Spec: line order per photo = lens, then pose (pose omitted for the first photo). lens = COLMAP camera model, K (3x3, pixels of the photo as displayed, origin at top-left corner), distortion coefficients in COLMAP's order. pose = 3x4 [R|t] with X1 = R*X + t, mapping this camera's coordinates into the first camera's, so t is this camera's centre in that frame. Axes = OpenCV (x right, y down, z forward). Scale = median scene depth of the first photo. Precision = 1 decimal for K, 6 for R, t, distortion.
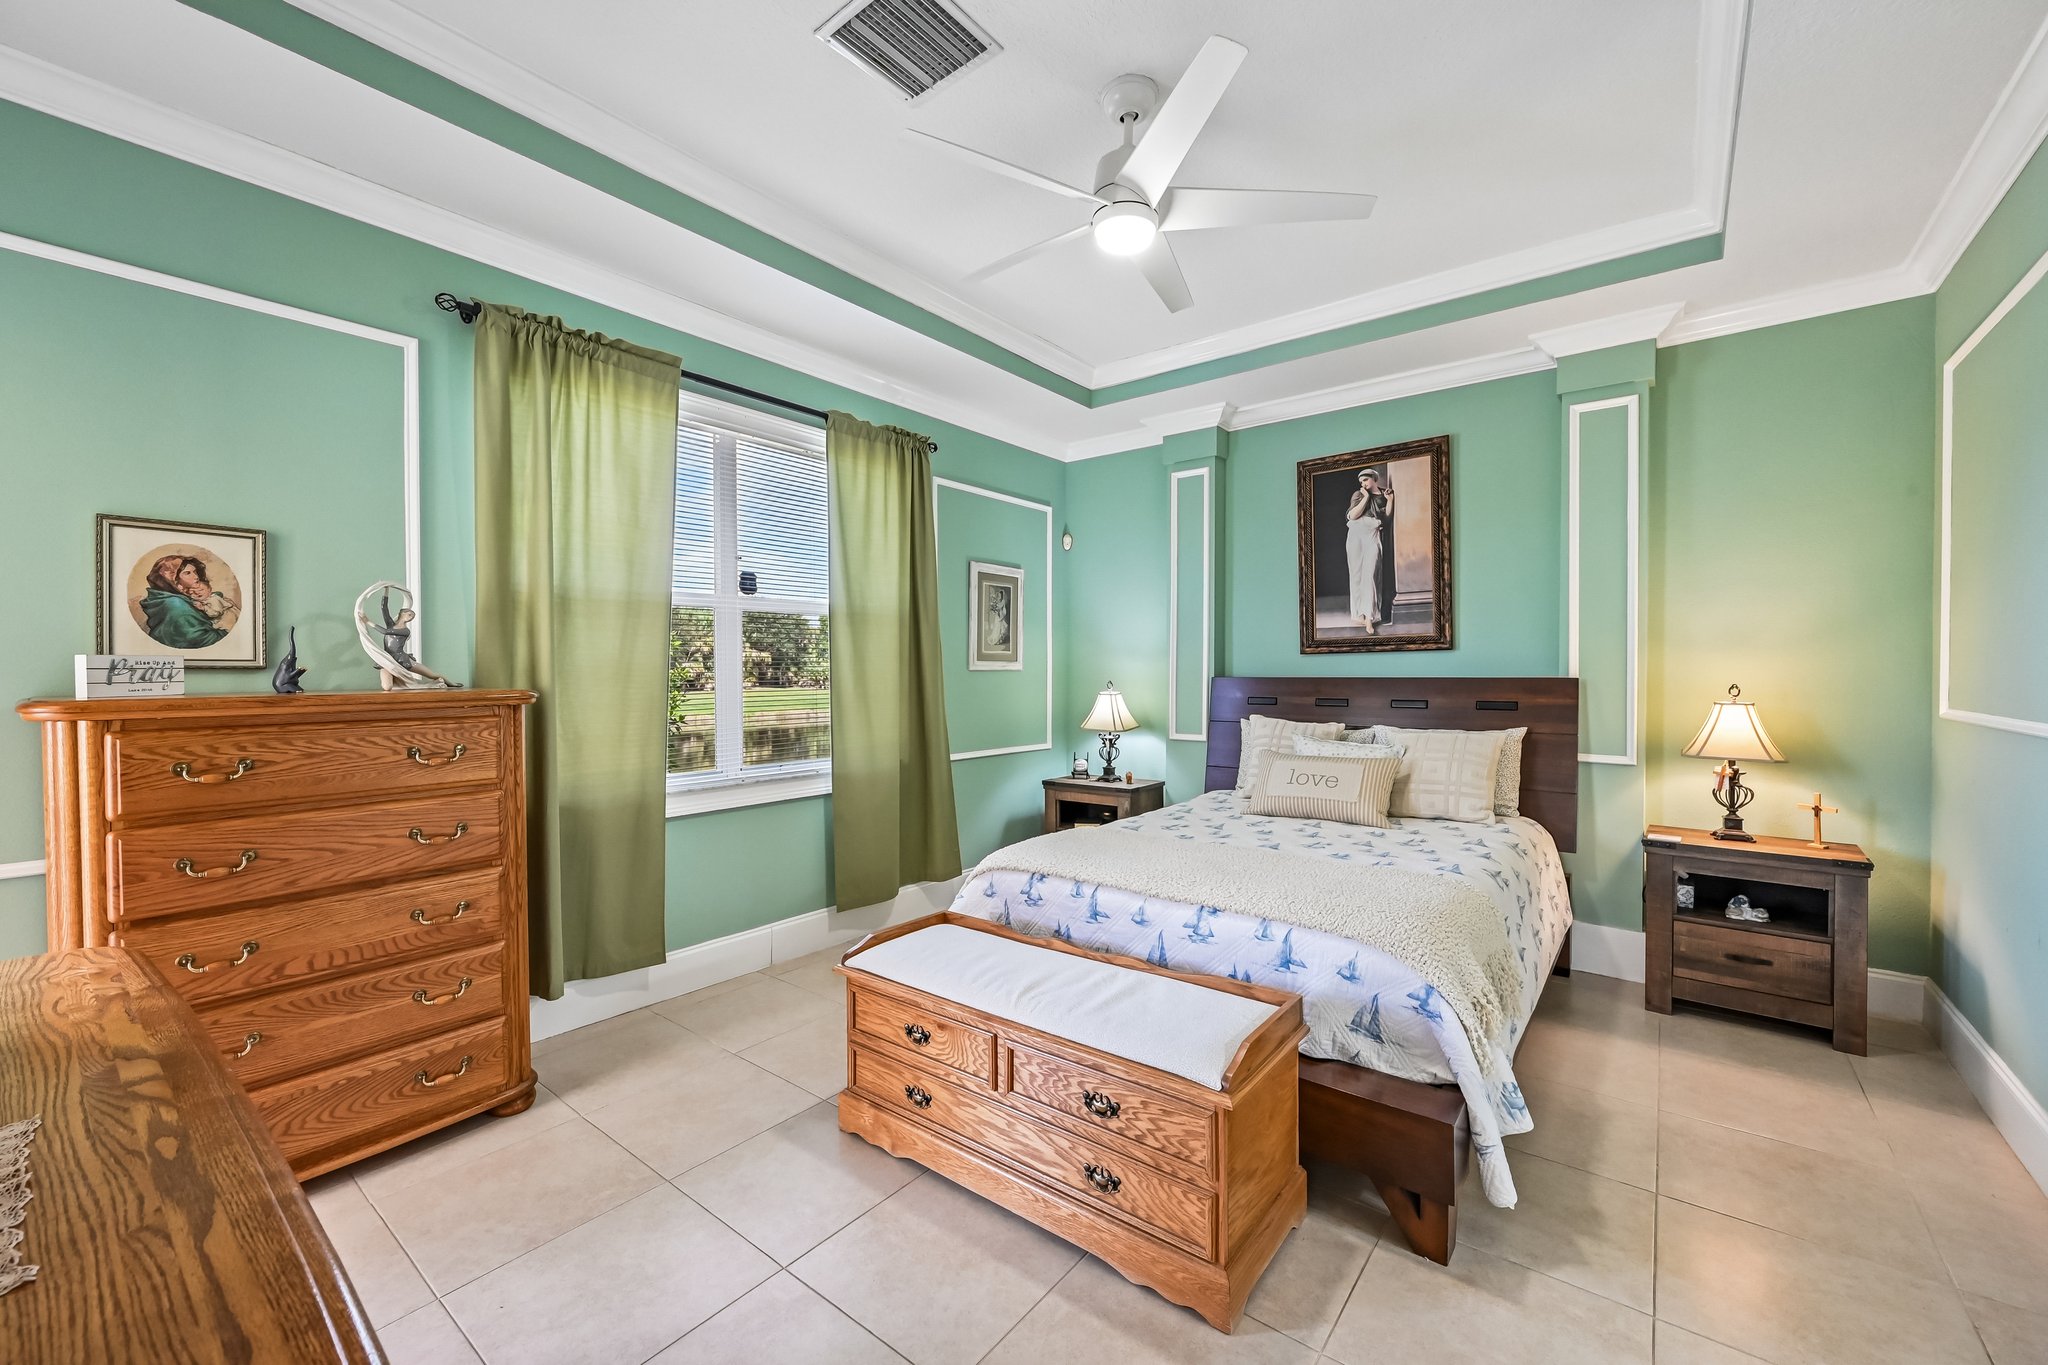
lens RADIAL K [[813.9, 0, 1035.5], [0, 813.9, 677.6], [0, 0, 1]] dist [-0.002776, 0.001068]
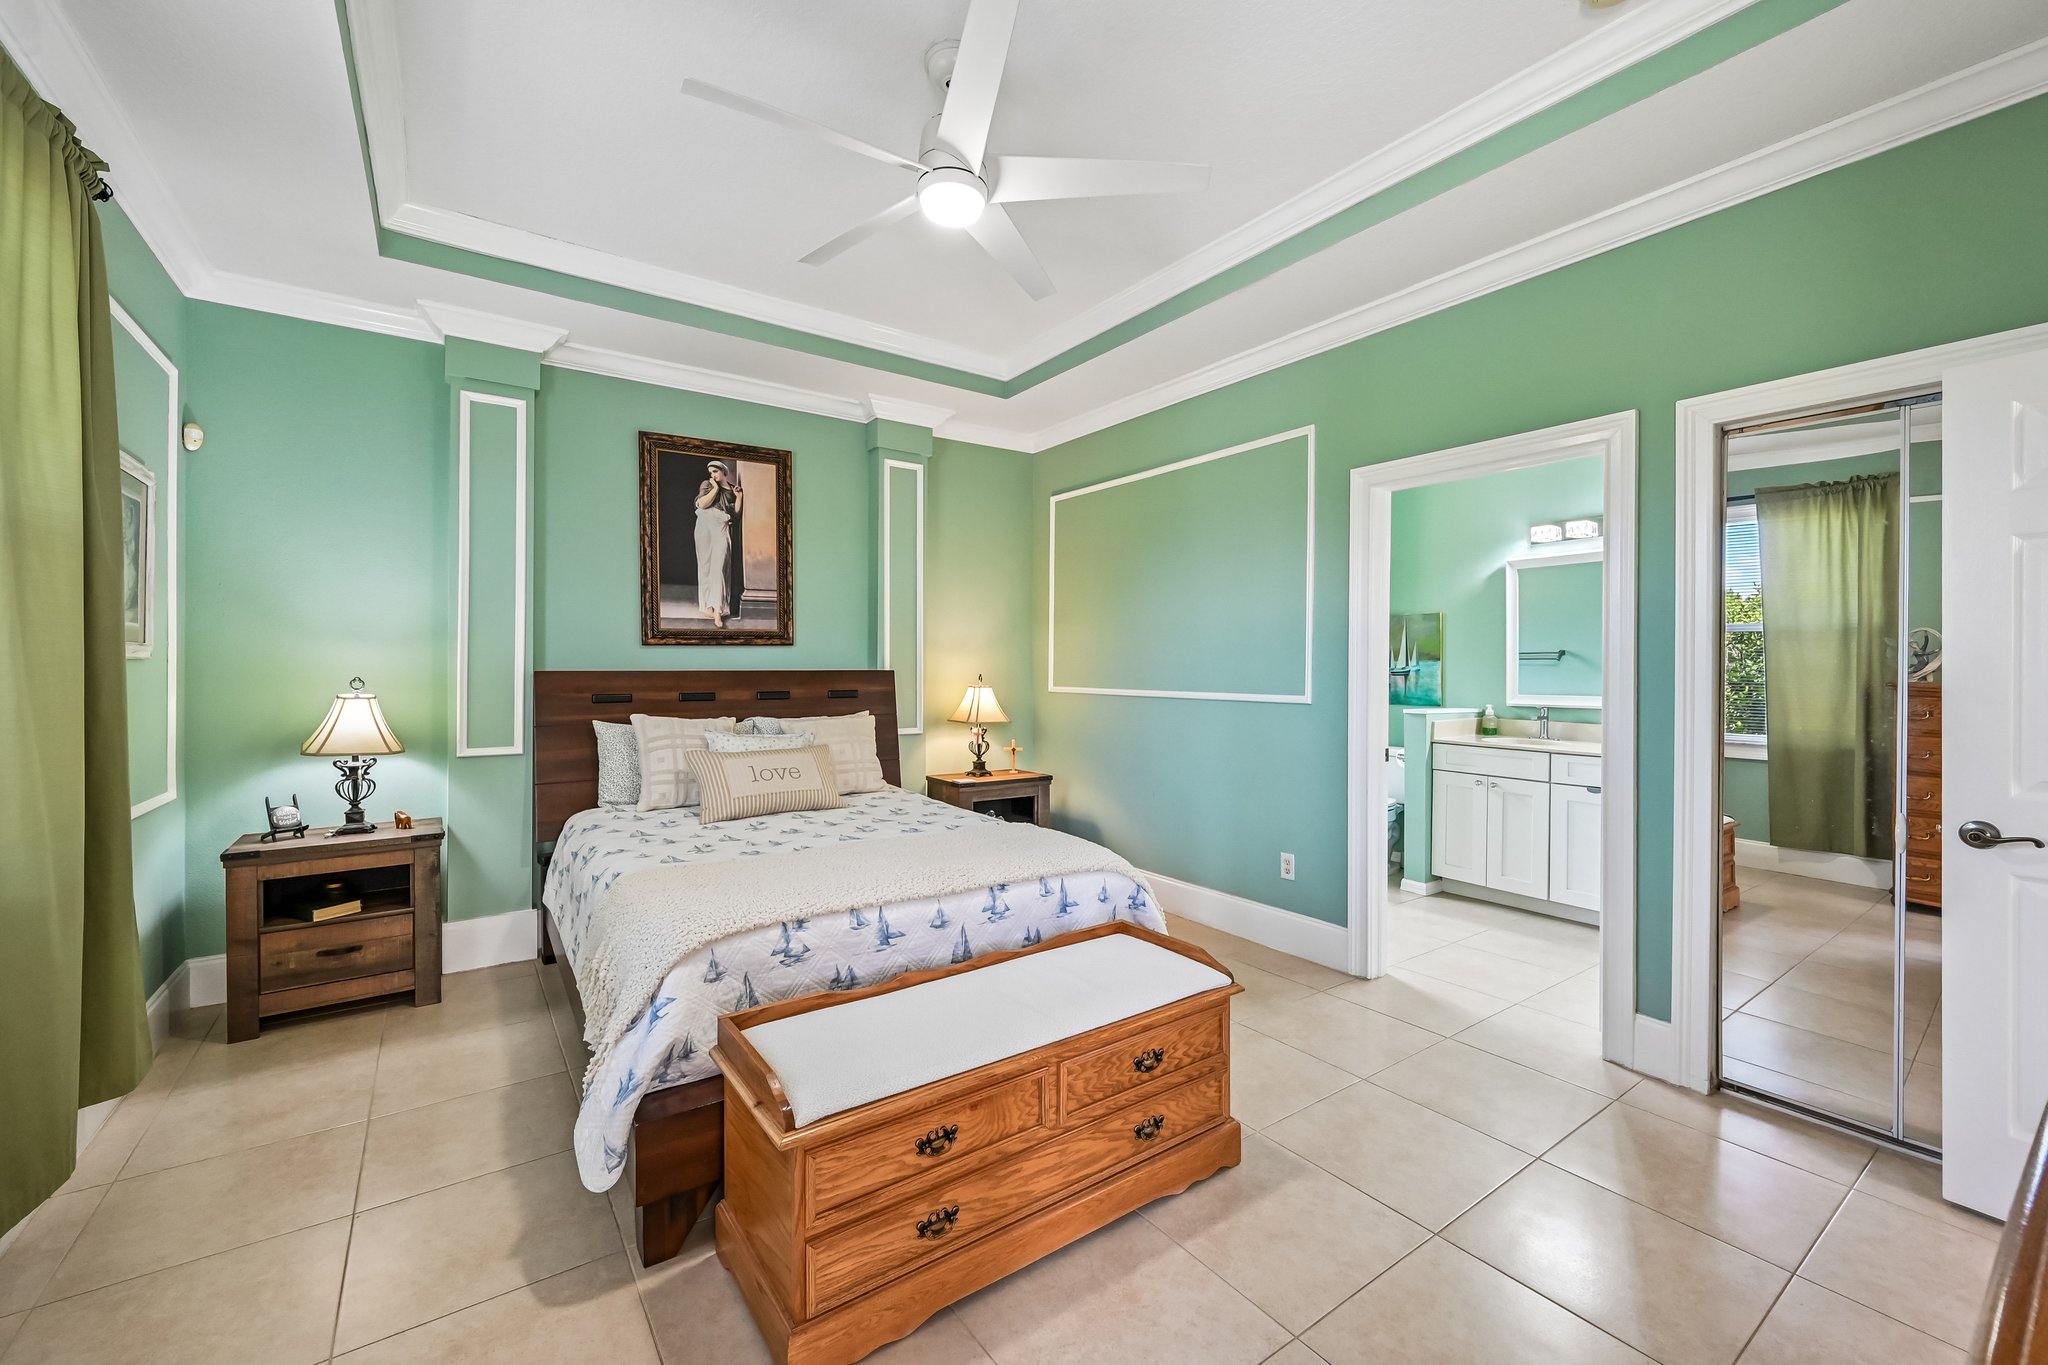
lens RADIAL K [[813.9, 0, 1011.3], [0, 813.9, 668.7], [0, 0, 1]] dist [-0.002776, 0.001068]
pose [[0.302134, 0.000349, 0.953265, -0.454182], [0.005234, 0.999984, -0.002025, 0.001422], [-0.953251, 0.005601, 0.302128, 0.379015]]
